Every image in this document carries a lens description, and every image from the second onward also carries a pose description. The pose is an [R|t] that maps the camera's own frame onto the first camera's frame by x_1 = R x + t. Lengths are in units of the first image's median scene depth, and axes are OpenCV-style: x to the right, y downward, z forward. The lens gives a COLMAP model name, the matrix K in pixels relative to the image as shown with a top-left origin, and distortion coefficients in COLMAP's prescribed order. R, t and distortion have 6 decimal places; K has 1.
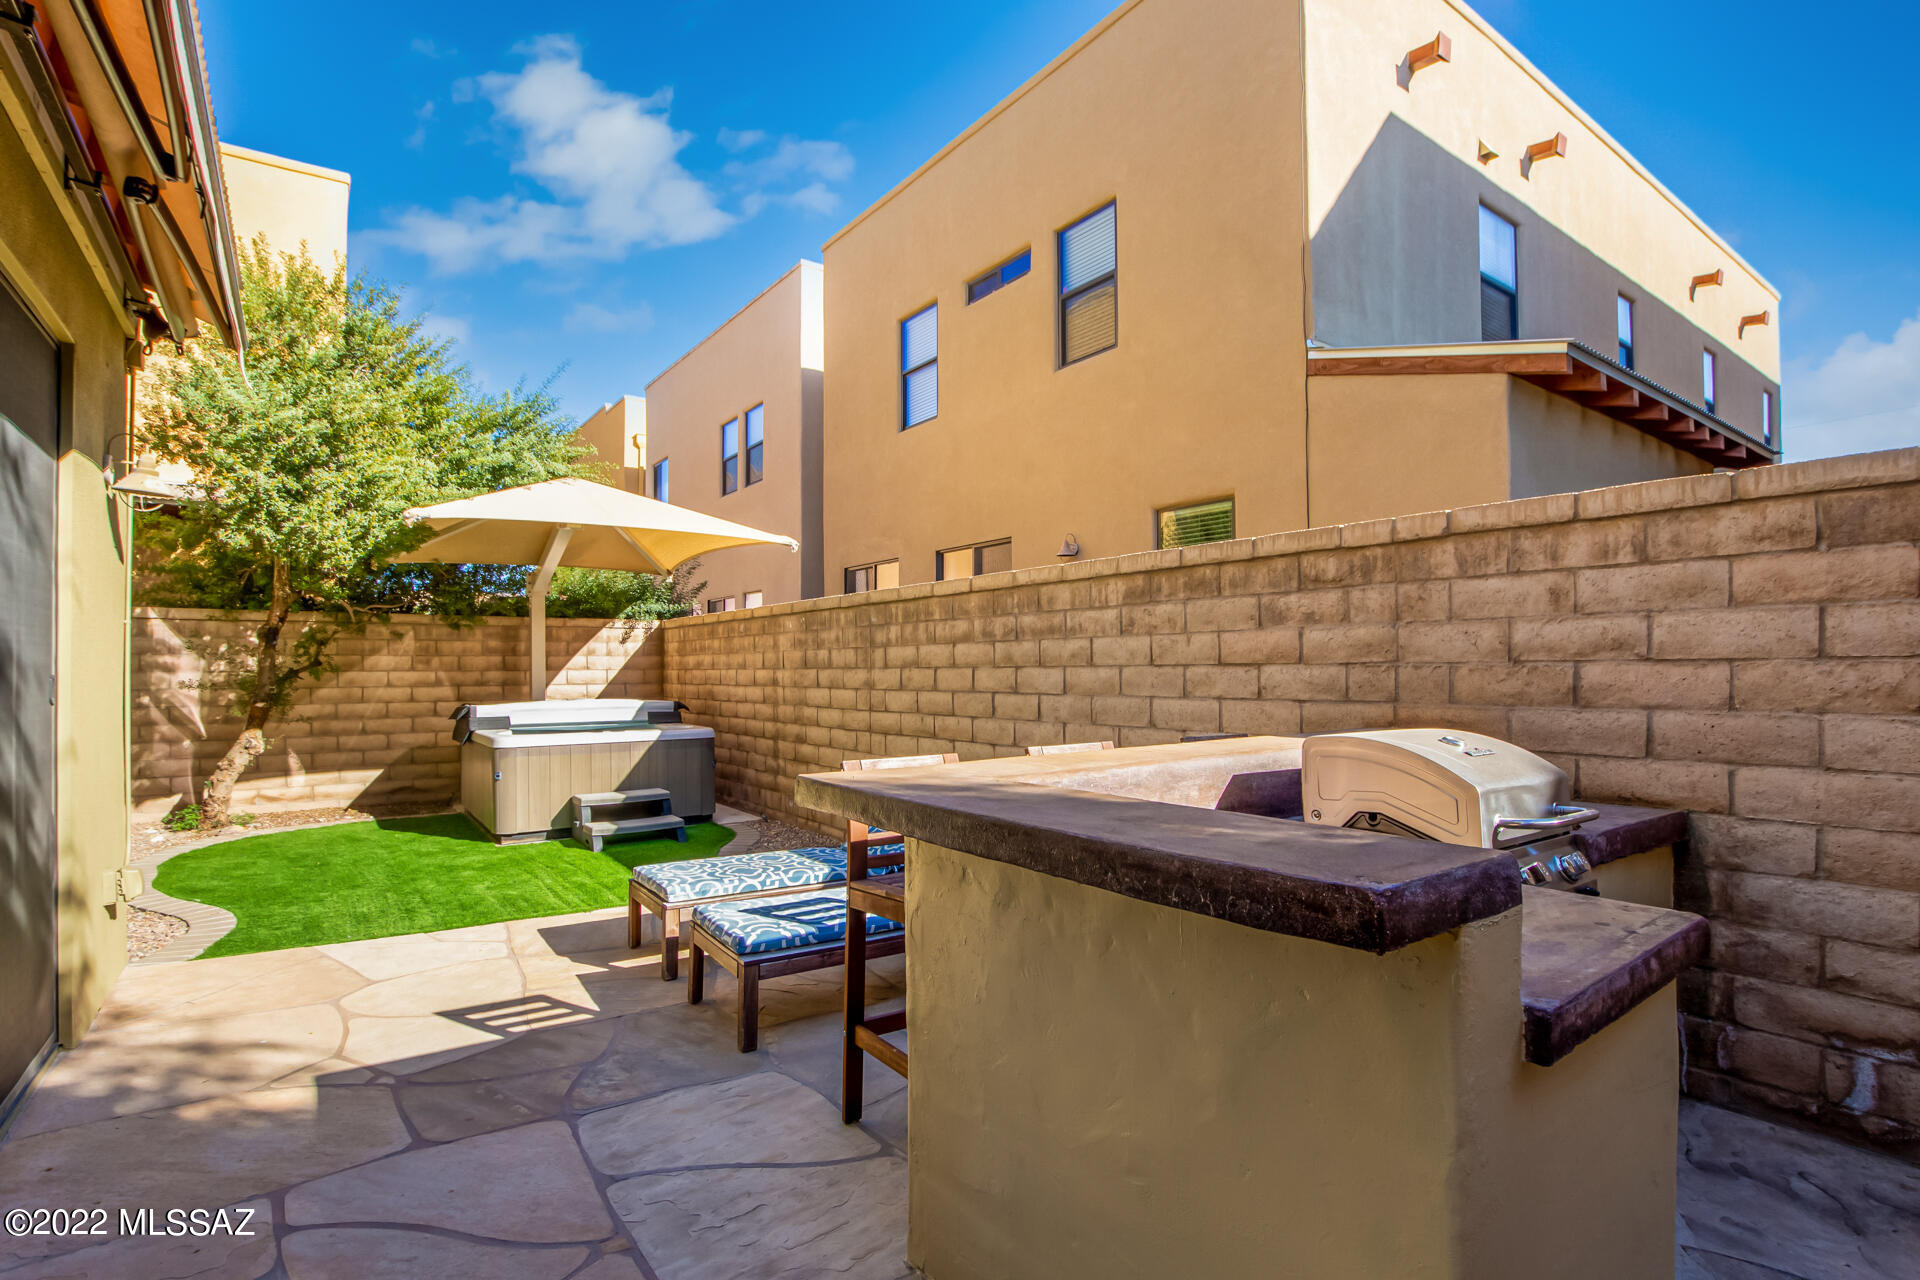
lens RADIAL K [[894.6, 0, 963.0], [0, 894.6, 652.1], [0, 0, 1]] dist [-0.041088, -0.001078]
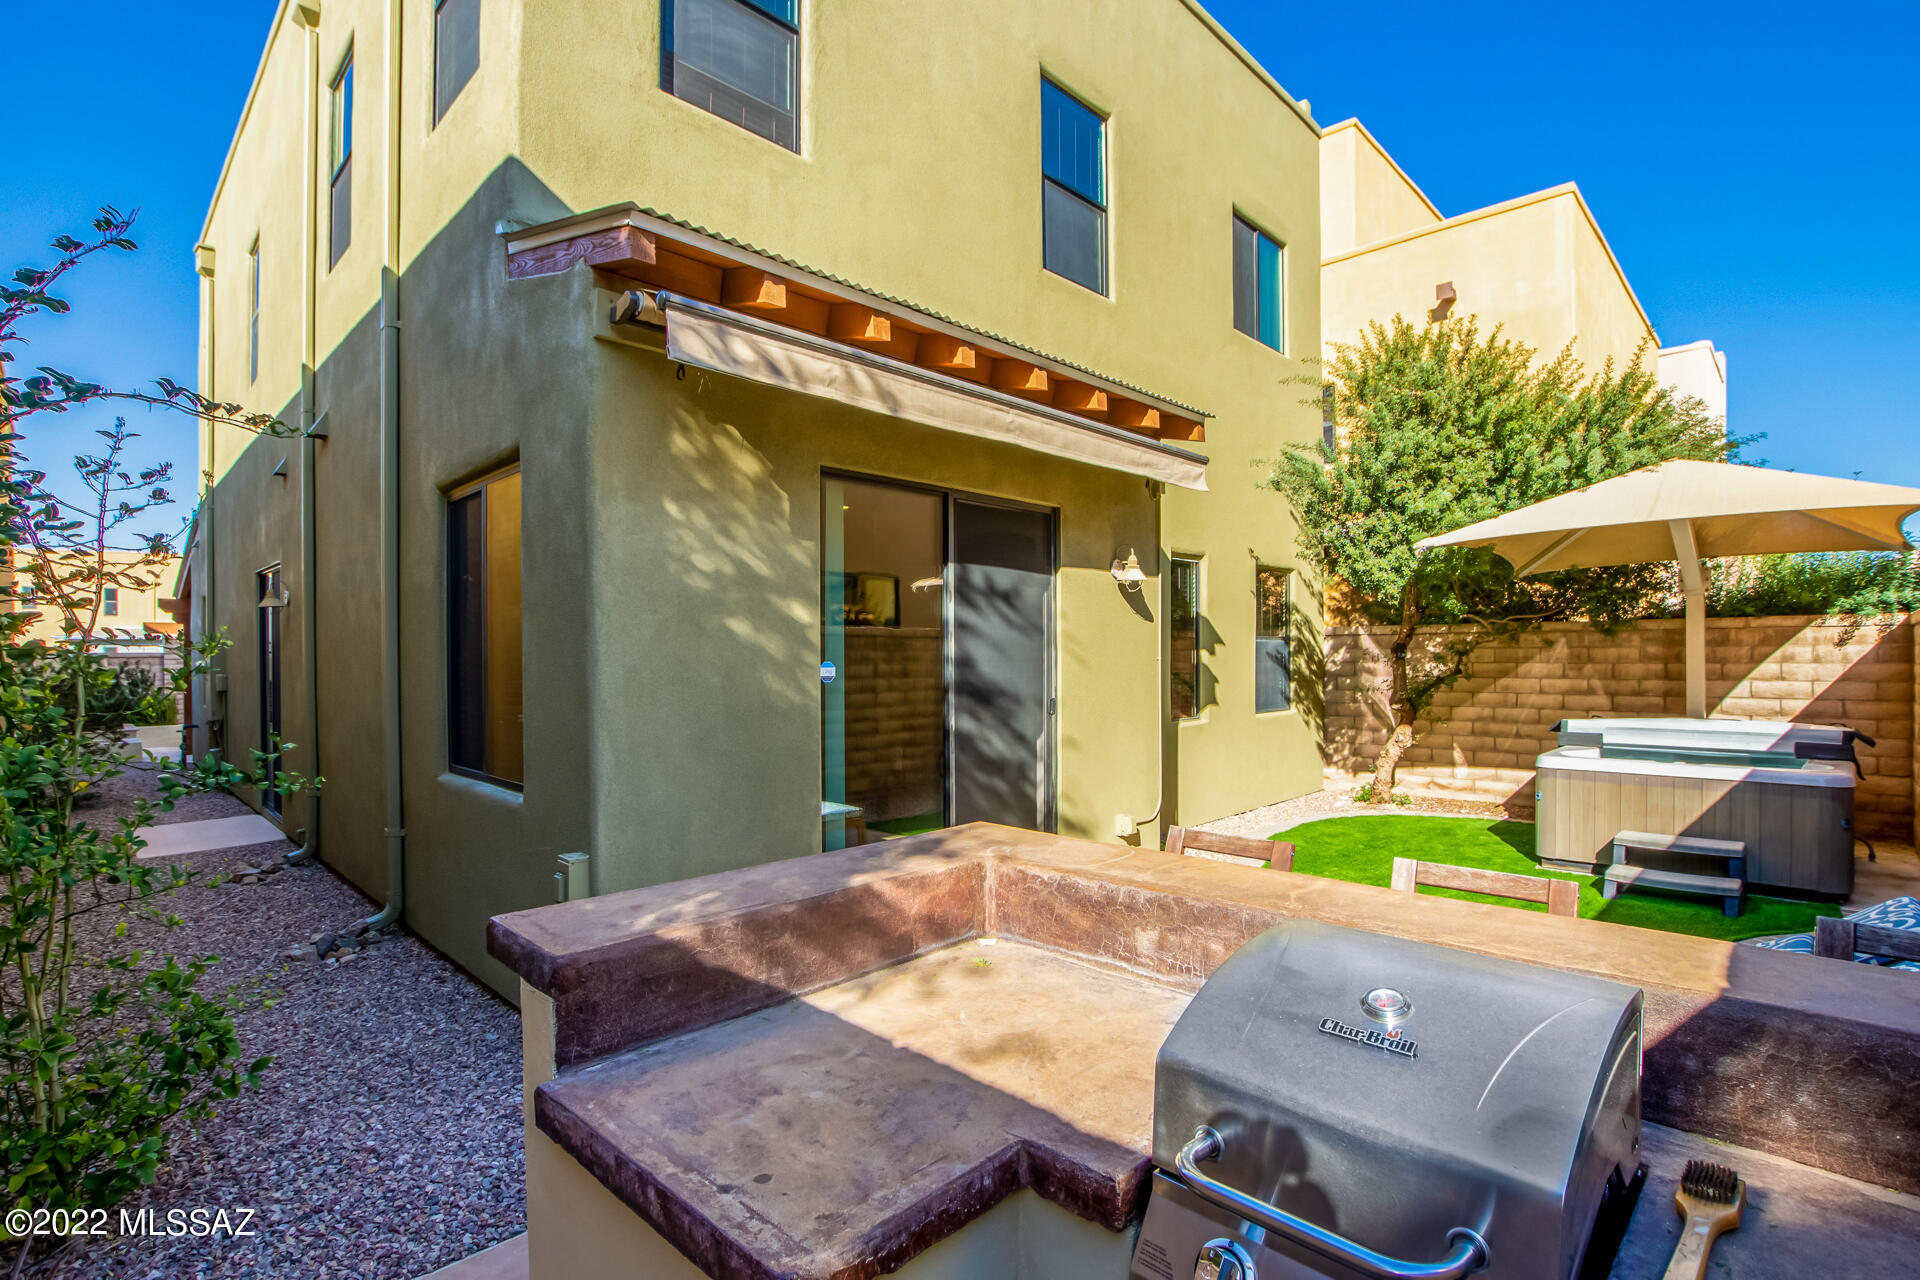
lens RADIAL K [[894.6, 0, 963.1], [0, 894.6, 644.3], [0, 0, 1]] dist [-0.041088, -0.001078]
pose [[0.160423, -0.006745, -0.987025, 0.252030], [0.018525, 0.999821, -0.003821, -0.026447], [0.986874, -0.017672, 0.160520, 0.172547]]
